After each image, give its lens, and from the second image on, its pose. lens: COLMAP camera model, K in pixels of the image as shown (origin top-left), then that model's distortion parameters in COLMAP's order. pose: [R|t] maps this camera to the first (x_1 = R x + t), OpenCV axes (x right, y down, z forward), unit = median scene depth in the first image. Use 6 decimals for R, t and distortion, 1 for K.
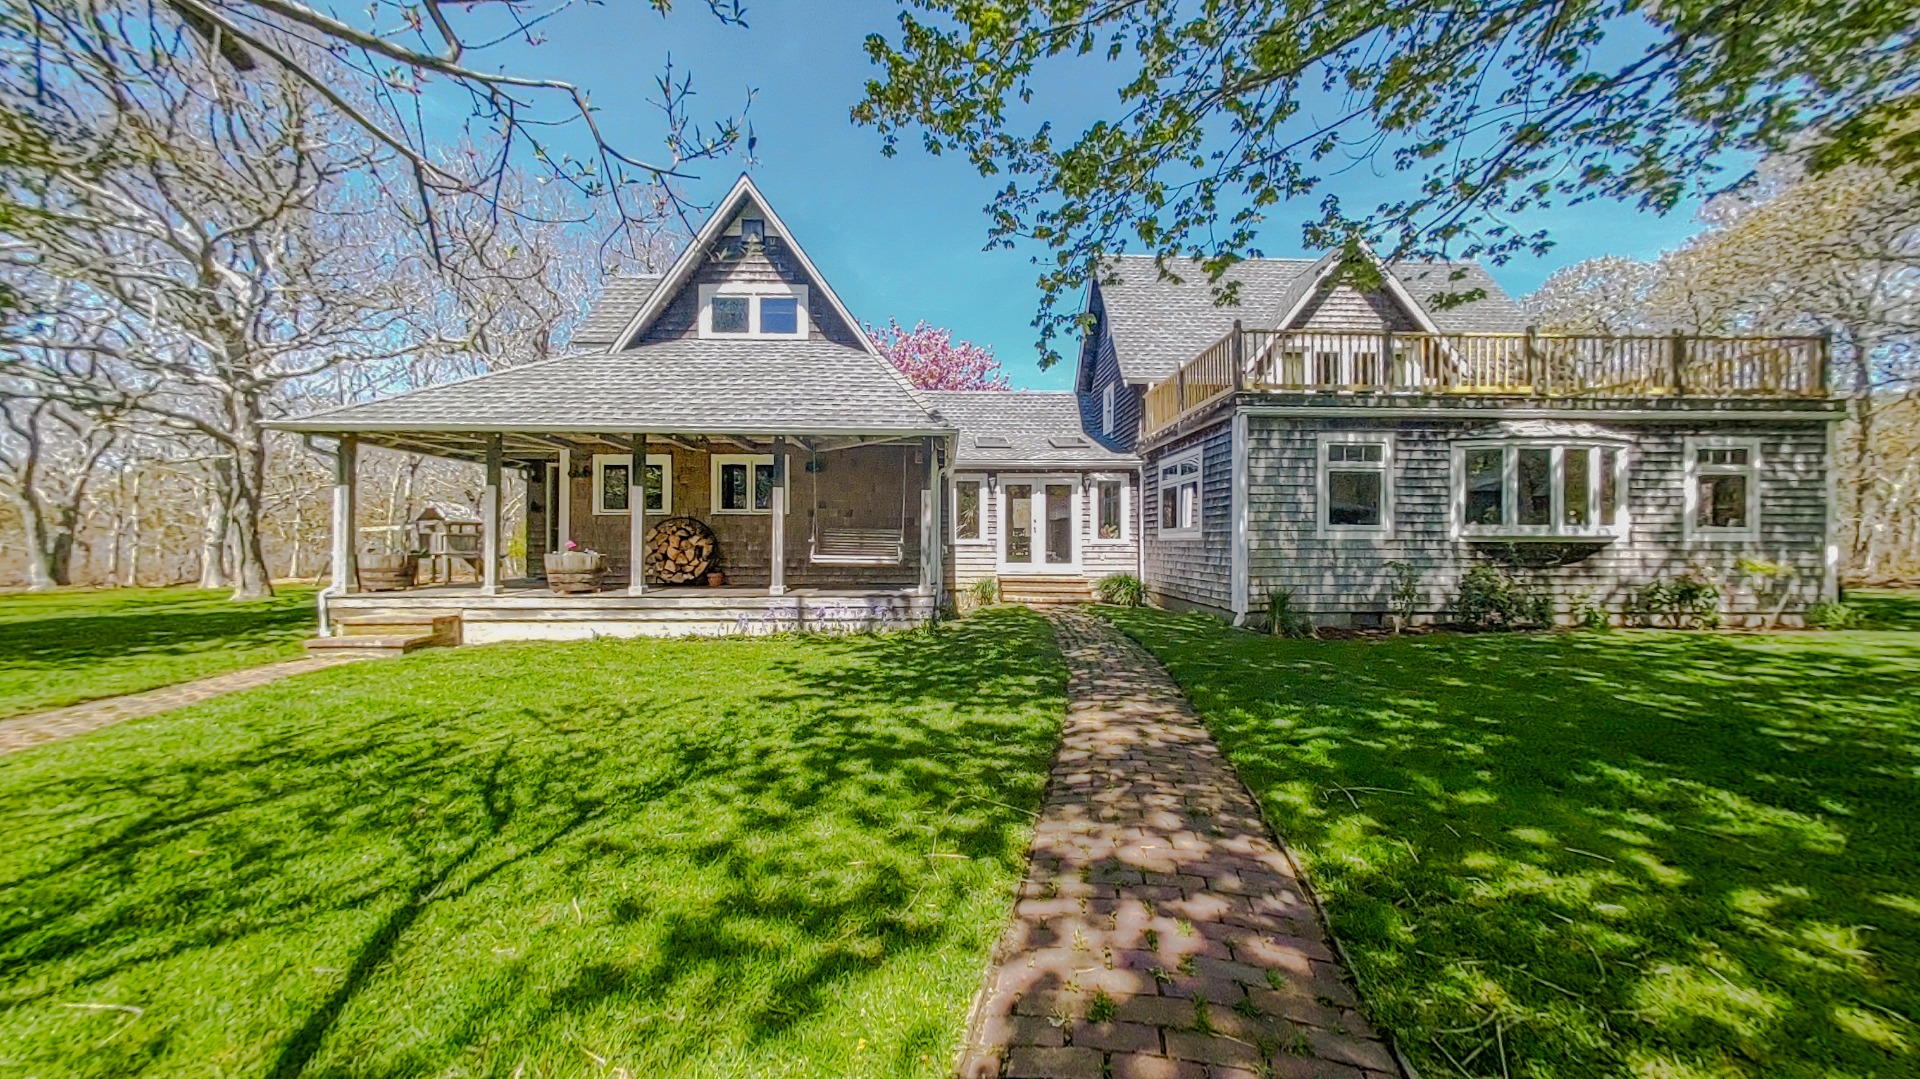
lens RADIAL K [[754.6, 0, 960.7], [0, 754.6, 539.0], [0, 0, 1]] dist [-0.000732, -0.000017]
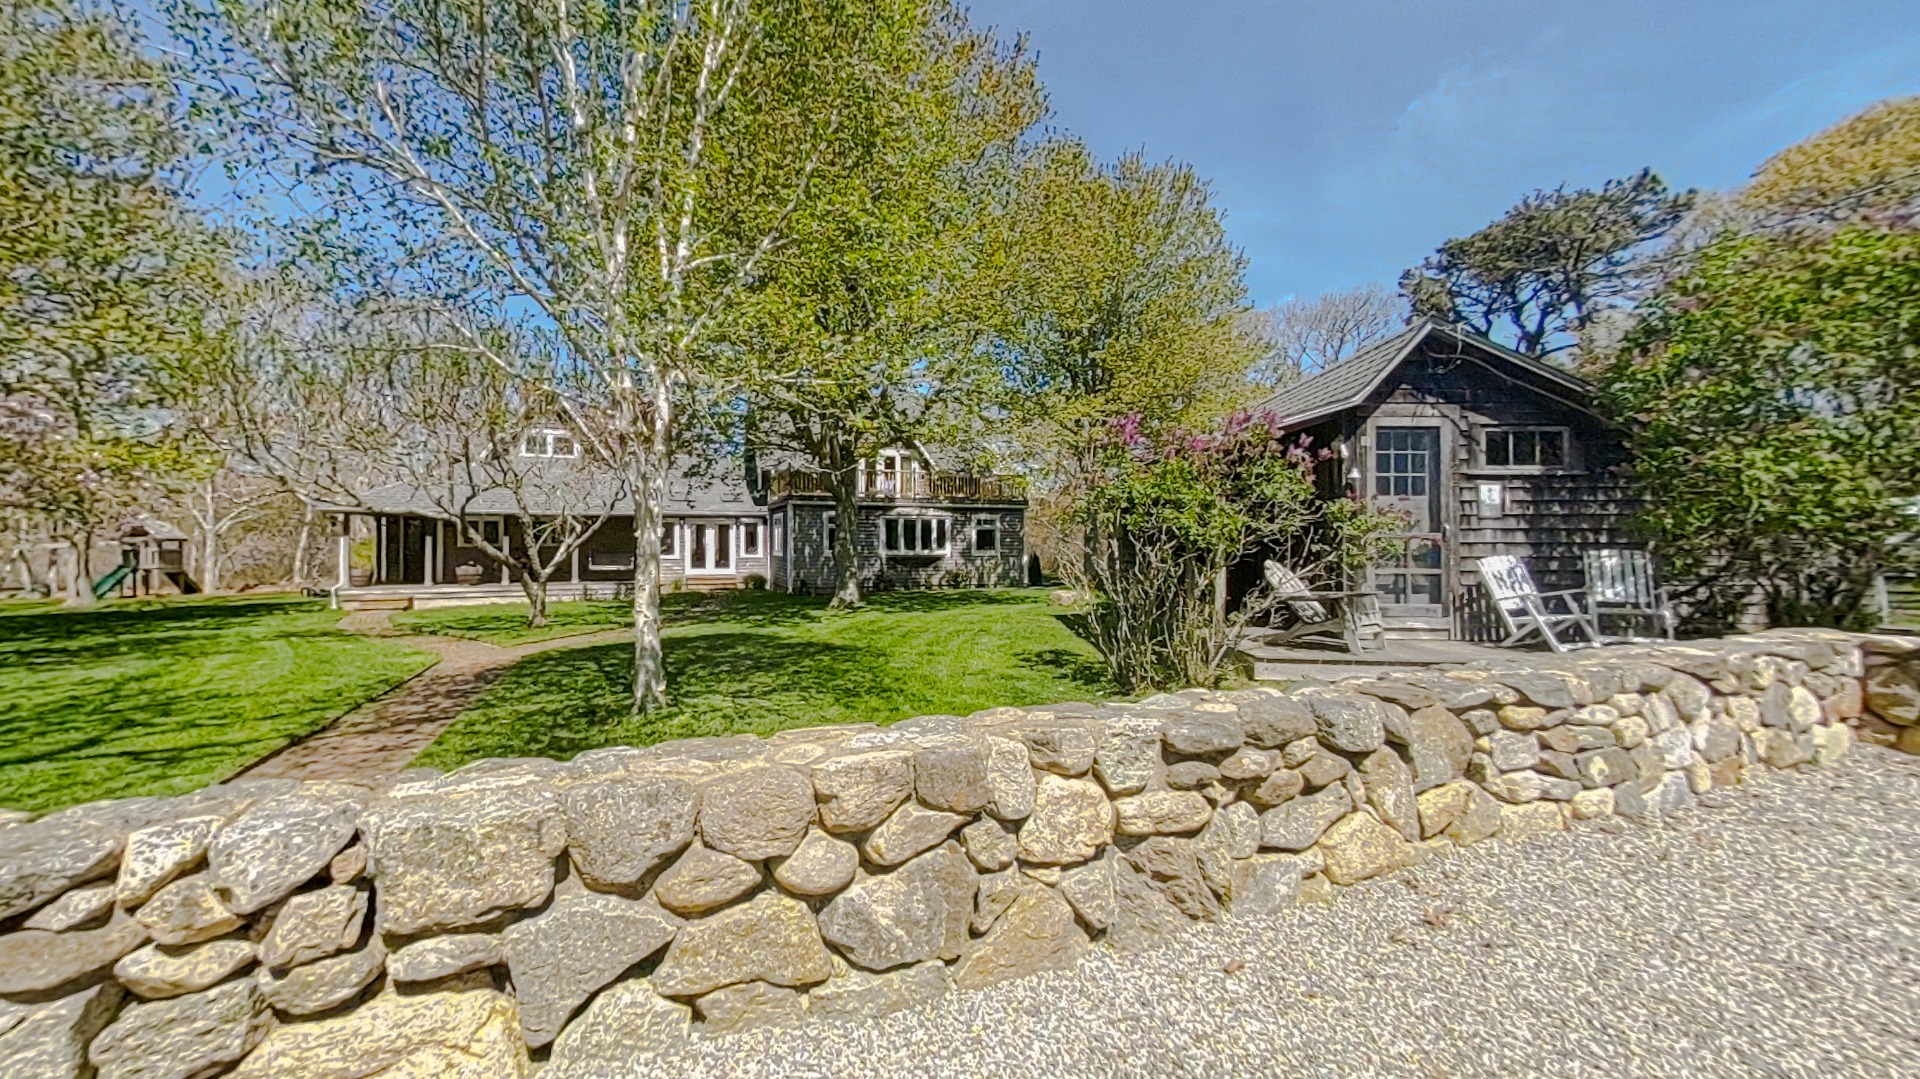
lens RADIAL K [[754.6, 0, 966.3], [0, 754.6, 536.7], [0, 0, 1]] dist [-0.000732, -0.000017]
pose [[0.930650, -0.000316, 0.365910, 0.021081], [0.003625, 0.999959, -0.008358, -0.038448], [-0.365893, 0.009105, 0.930613, -1.338688]]
